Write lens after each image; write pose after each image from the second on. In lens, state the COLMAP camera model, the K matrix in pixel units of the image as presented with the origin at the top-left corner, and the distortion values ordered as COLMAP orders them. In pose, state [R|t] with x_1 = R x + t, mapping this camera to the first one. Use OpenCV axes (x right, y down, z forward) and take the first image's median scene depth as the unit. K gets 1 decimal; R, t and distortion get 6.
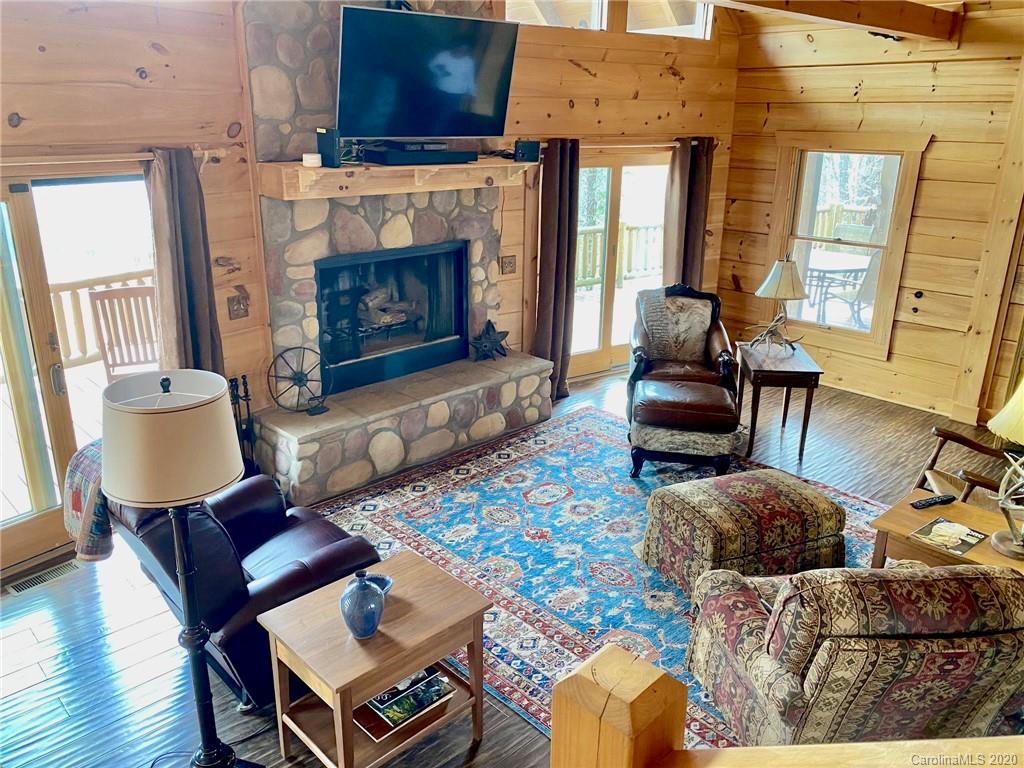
lens RADIAL K [[777.7, 0, 509.5], [0, 777.7, 380.3], [0, 0, 1]] dist [0.077536, -0.130255]
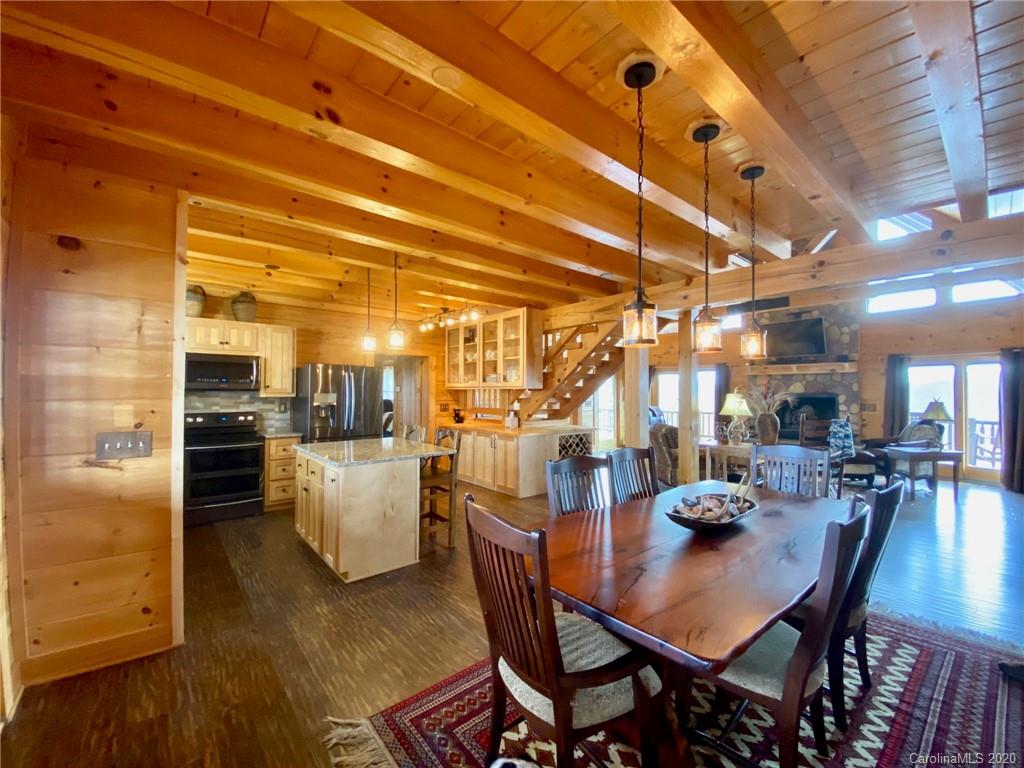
lens RADIAL K [[412.0, 0, 503.0], [0, 412.0, 383.9], [0, 0, 1]] dist [-0.000588, -0.011991]
pose [[-0.079231, -0.027368, -0.996481, 1.544824], [-0.321529, 0.946900, -0.000441, 0.160304], [0.943579, 0.320362, -0.083823, 0.073866]]
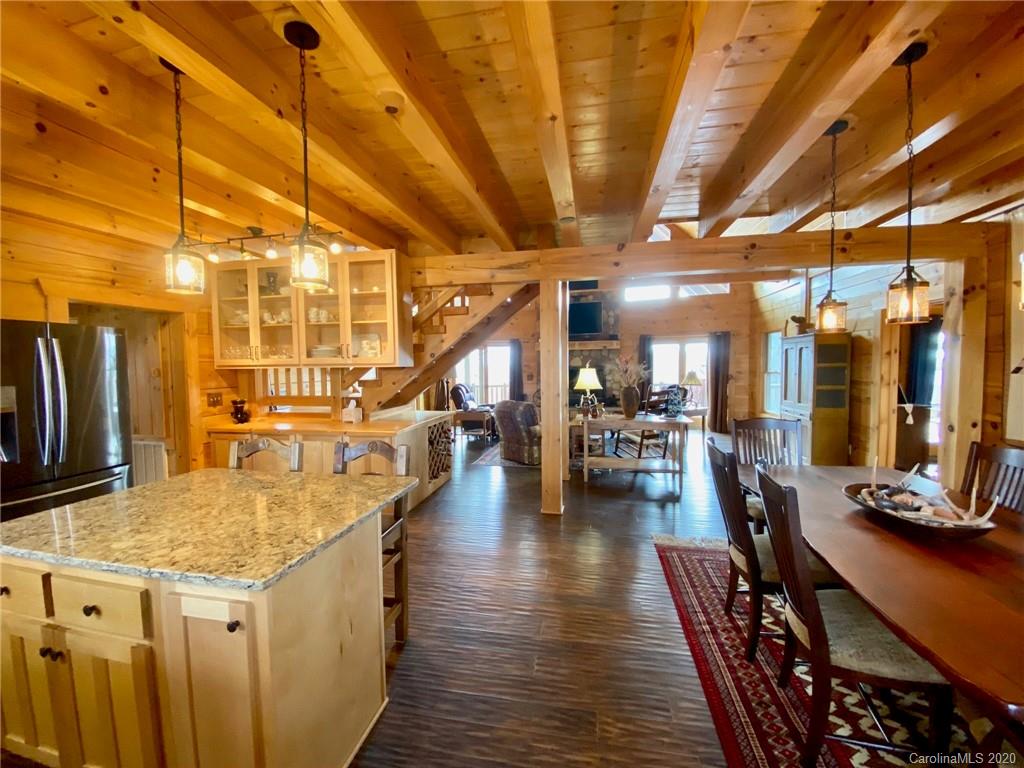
lens RADIAL K [[410.6, 0, 512.0], [0, 410.6, 384.0], [0, 0, 1]] dist [0.023561, -0.022368]
pose [[0.573377, 0.021332, -0.819014, 1.214393], [-0.242902, 0.959142, -0.145069, 0.243045], [0.782456, 0.282120, 0.555131, -0.207333]]
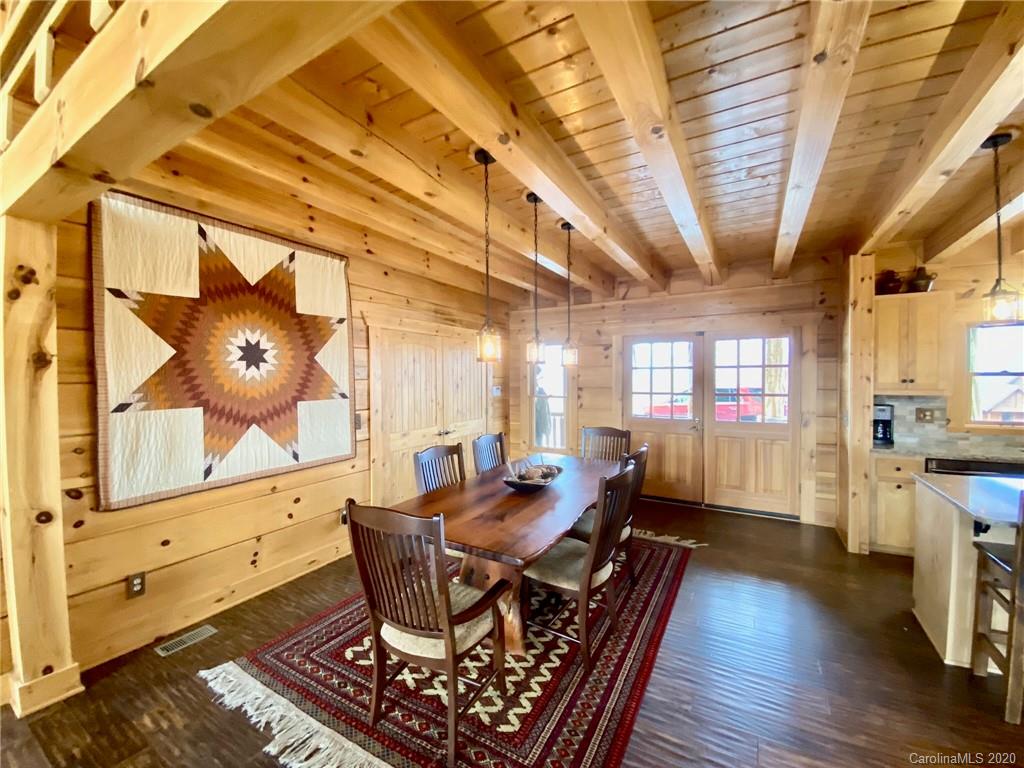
lens RADIAL K [[413.9, 0, 509.6], [0, 413.9, 385.4], [0, 0, 1]] dist [0.023366, -0.022271]
pose [[-0.282120, -0.030657, 0.958889, 0.602818], [0.309074, 0.943297, 0.121093, 0.015910], [-0.908230, 0.330531, -0.256648, 0.404560]]
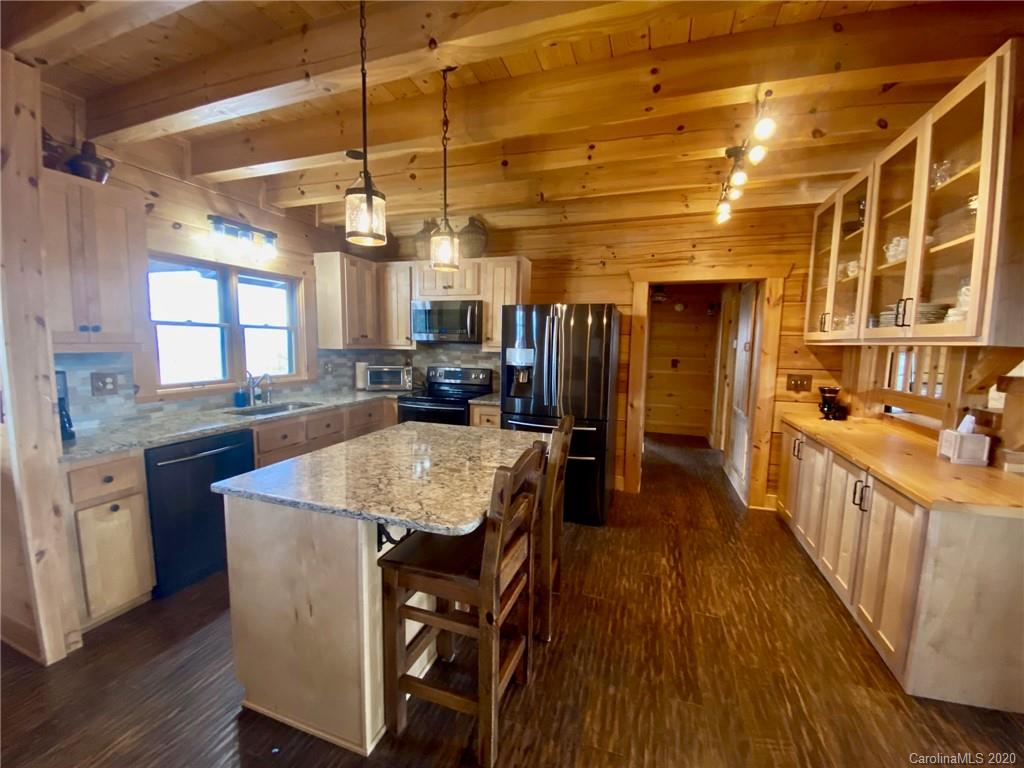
lens RADIAL K [[413.9, 0, 509.6], [0, 413.9, 385.4], [0, 0, 1]] dist [0.023366, -0.022271]
pose [[-0.887207, 0.022489, -0.460823, 0.909333], [-0.172358, 0.910340, 0.376262, 0.126274], [0.427968, 0.413249, -0.803784, 0.144899]]
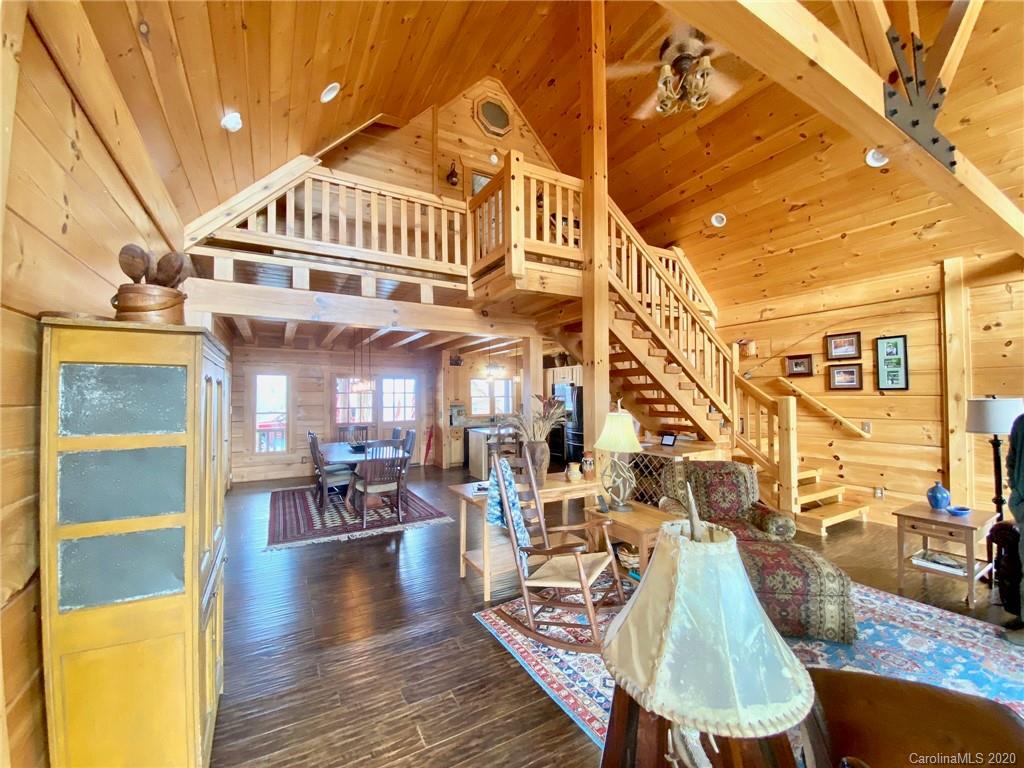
lens RADIAL K [[415.8, 0, 512.0], [0, 415.8, 384.0], [0, 0, 1]] dist [0.020066, -0.019991]
pose [[-0.970172, 0.001116, 0.242414, 0.409177], [0.072435, 0.955640, 0.285492, -0.267395], [-0.231342, 0.294535, -0.927216, 1.230286]]
